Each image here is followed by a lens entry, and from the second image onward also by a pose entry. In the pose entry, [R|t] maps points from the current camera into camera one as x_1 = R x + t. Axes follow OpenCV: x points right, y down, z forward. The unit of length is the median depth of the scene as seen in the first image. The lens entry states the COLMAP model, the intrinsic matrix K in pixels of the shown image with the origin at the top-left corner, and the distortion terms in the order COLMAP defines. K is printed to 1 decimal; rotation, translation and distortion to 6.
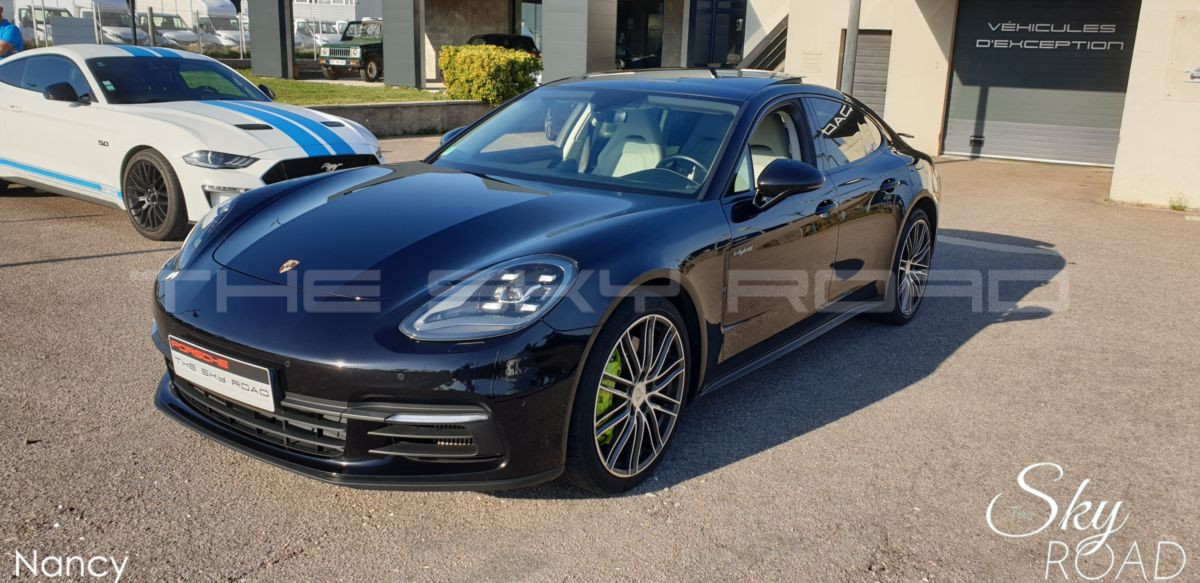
lens RADIAL K [[938.3, 0, 600.0], [0, 938.3, 291.5], [0, 0, 1]] dist [0.014755, 0.005783]
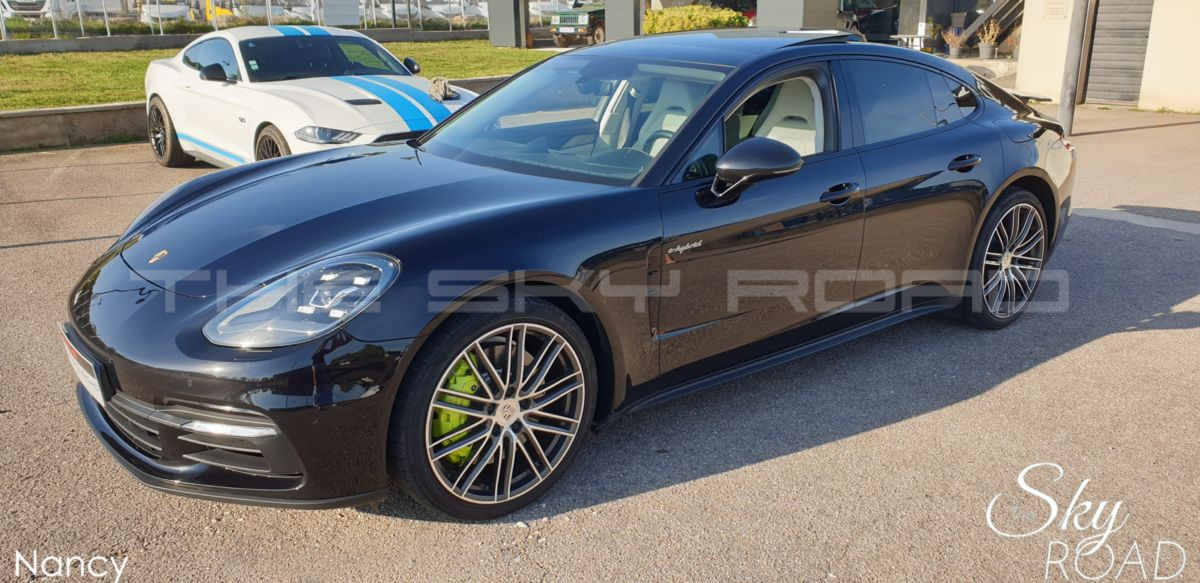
lens RADIAL K [[938.3, 0, 600.0], [0, 938.3, 291.5], [0, 0, 1]] dist [0.014755, 0.005783]
pose [[0.960496, 0.036388, -0.275905, 0.170102], [-0.025474, 0.998749, 0.043038, -0.020248], [0.277126, -0.034310, 0.960221, 0.086302]]
